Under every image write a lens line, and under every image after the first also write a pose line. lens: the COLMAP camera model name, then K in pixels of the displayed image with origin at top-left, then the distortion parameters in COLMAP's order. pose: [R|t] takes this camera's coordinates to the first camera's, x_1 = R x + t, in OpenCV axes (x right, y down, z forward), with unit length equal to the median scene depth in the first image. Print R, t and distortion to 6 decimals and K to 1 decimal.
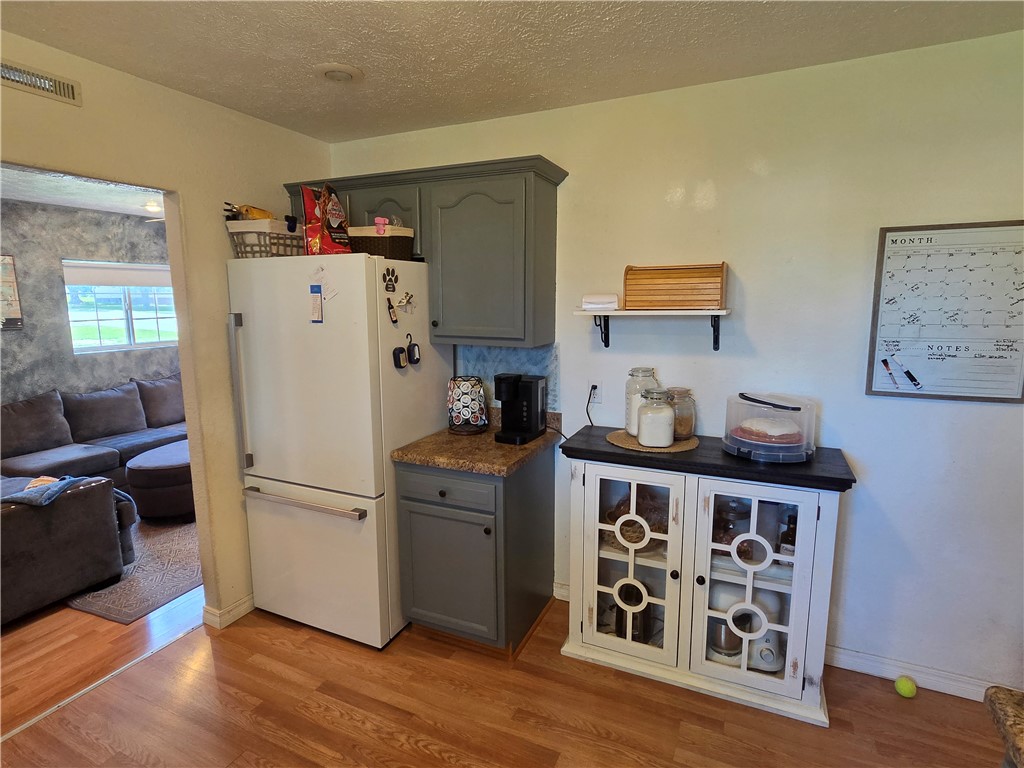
lens RADIAL K [[542.6, 0, 510.0], [0, 542.6, 382.3], [0, 0, 1]] dist [0.003320, 0.000766]
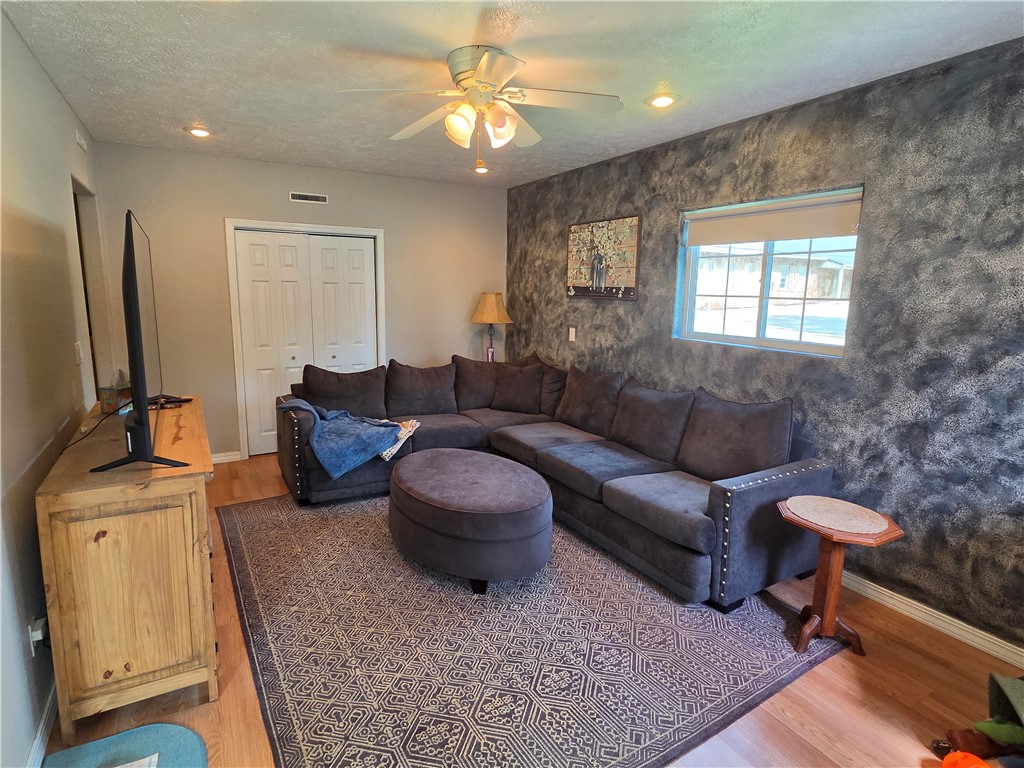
lens RADIAL K [[542.6, 0, 511.9], [0, 542.6, 378.3], [0, 0, 1]] dist [0.003320, 0.000766]
pose [[-0.565210, 0.128967, -0.814803, -0.048947], [-0.145194, 0.956734, 0.252149, -0.150809], [0.812069, 0.260822, -0.522031, 1.184834]]
